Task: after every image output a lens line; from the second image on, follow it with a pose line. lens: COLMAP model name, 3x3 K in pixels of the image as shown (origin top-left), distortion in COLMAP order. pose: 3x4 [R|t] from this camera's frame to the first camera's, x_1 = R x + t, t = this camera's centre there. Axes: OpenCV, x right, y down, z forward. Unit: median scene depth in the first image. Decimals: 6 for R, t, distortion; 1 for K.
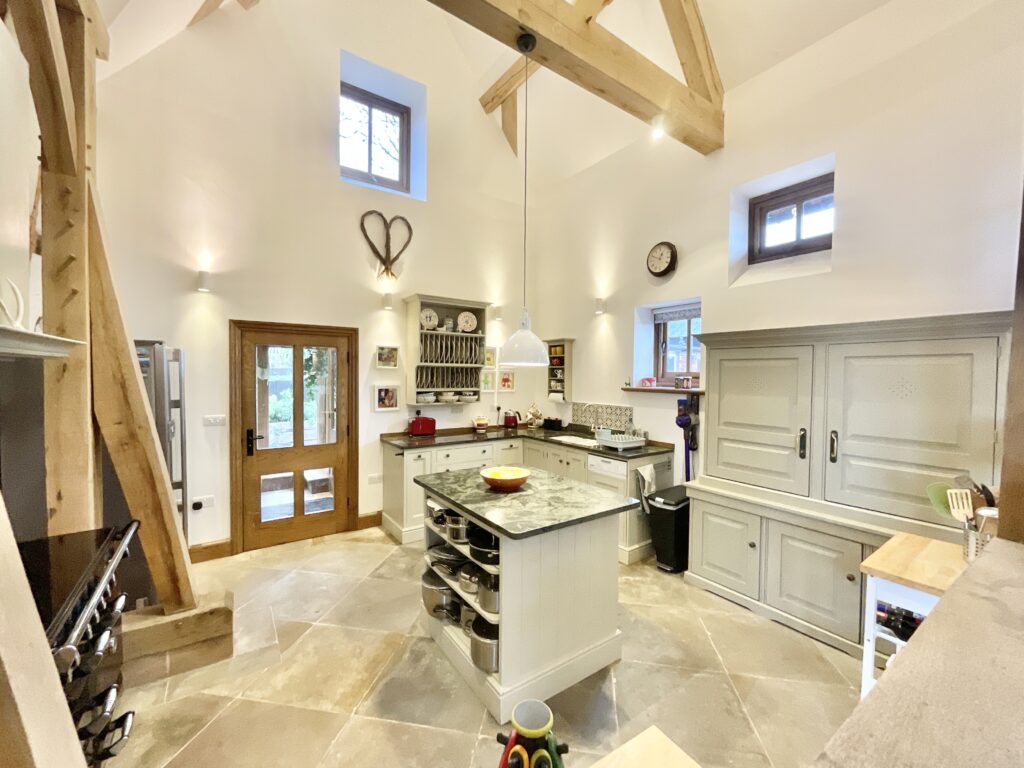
lens RADIAL K [[416.6, 0, 510.2], [0, 416.6, 382.4], [0, 0, 1]] dist [-0.001705, 0.000280]
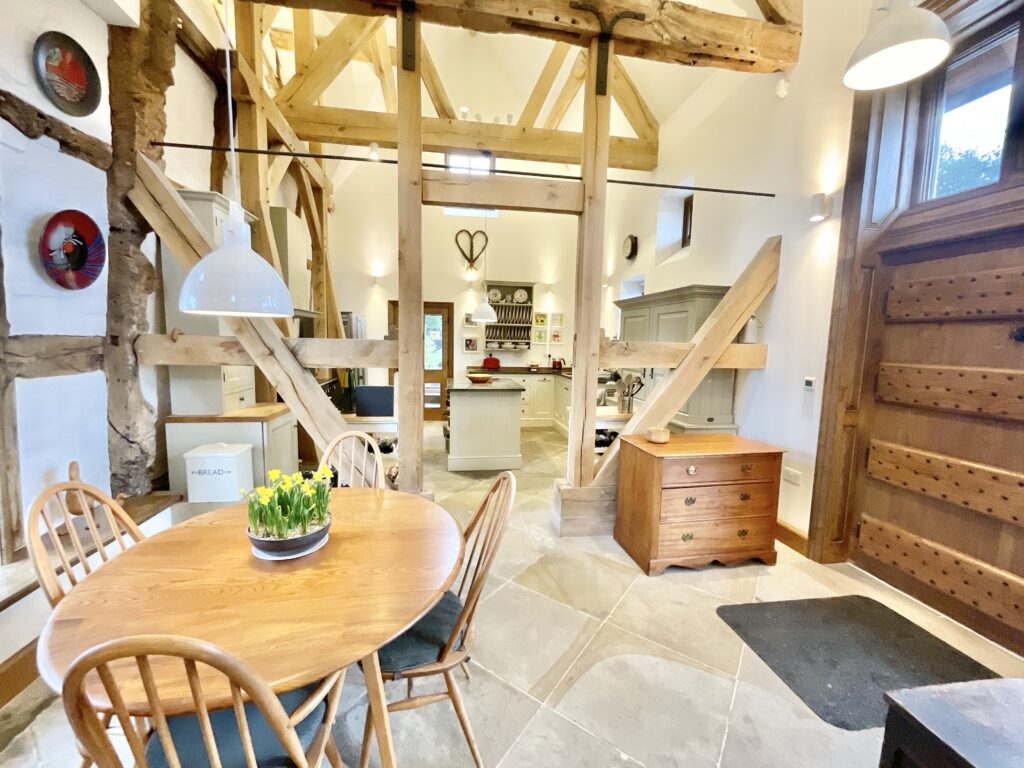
lens RADIAL K [[416.6, 0, 510.1], [0, 416.6, 382.7], [0, 0, 1]] dist [-0.001705, 0.000280]
pose [[0.900494, 0.054512, -0.431438, 0.554833], [-0.021184, 0.996433, 0.081685, 0.047825], [0.434352, -0.064418, 0.898437, -0.414757]]
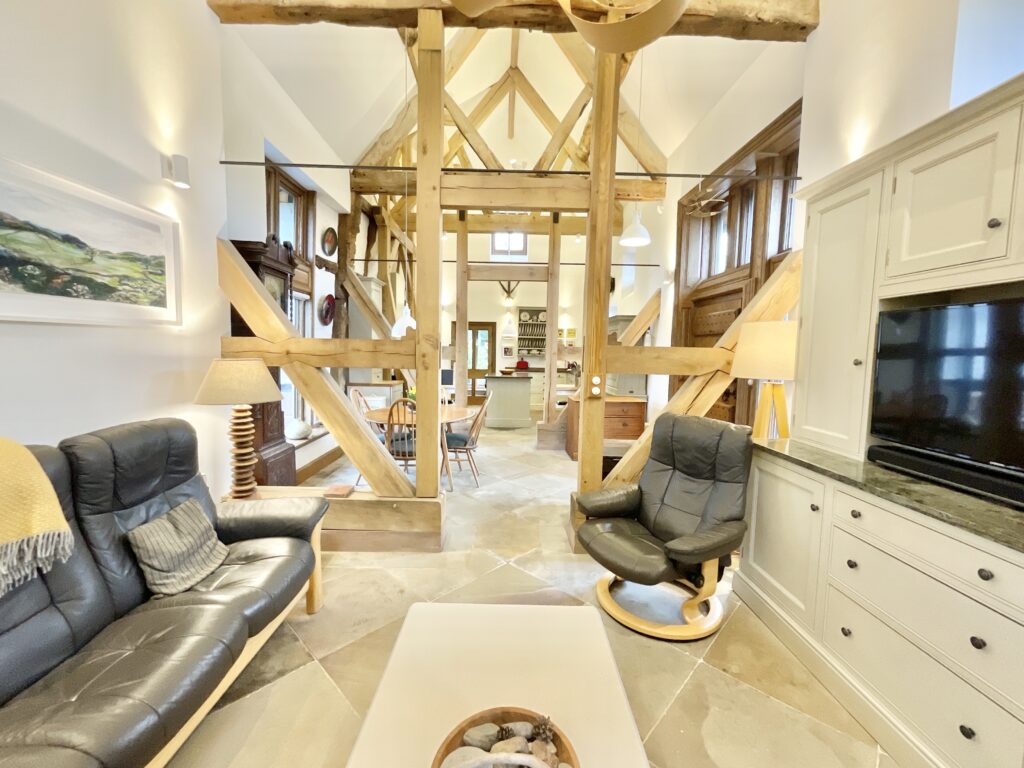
lens RADIAL K [[416.6, 0, 504.7], [0, 416.6, 380.5], [0, 0, 1]] dist [-0.001705, 0.000280]
pose [[0.821761, 0.047234, -0.567871, 0.995919], [-0.020646, 0.998372, 0.053166, 0.073292], [0.569458, -0.031965, 0.821399, -0.902093]]
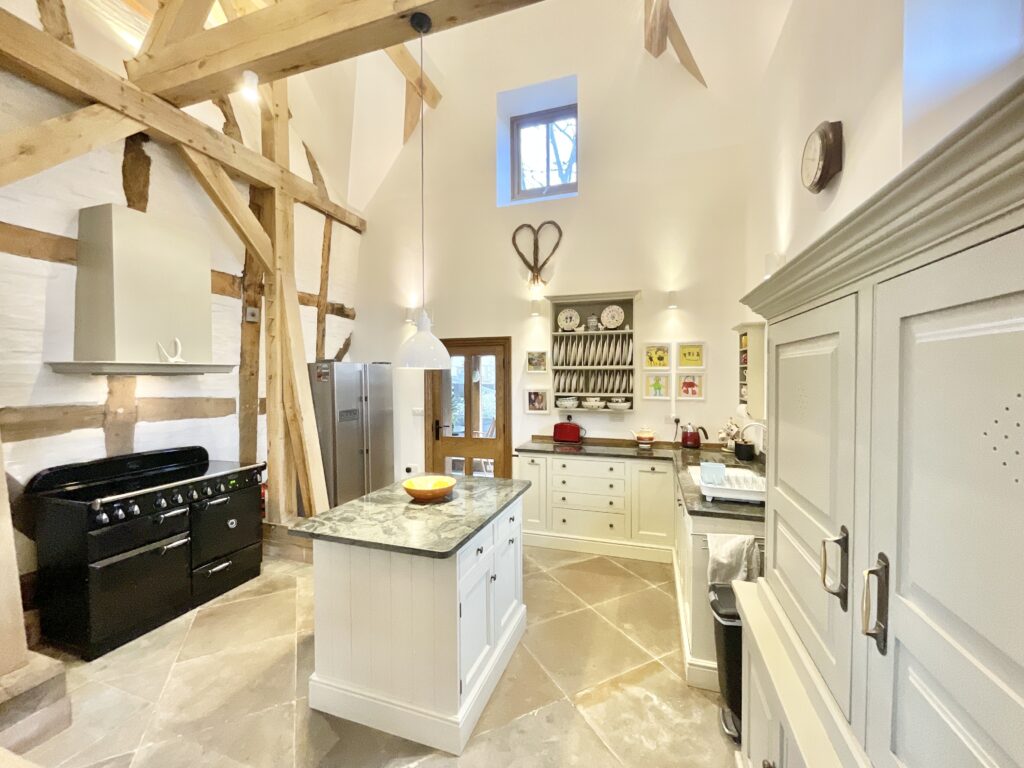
lens RADIAL K [[416.6, 0, 510.5], [0, 416.6, 382.7], [0, 0, 1]] dist [-0.001705, 0.000280]
pose [[0.595931, 0.005117, -0.803019, 0.486536], [-0.008836, 0.999961, -0.000185, -0.006956], [0.802987, 0.007206, 0.595953, 0.327378]]
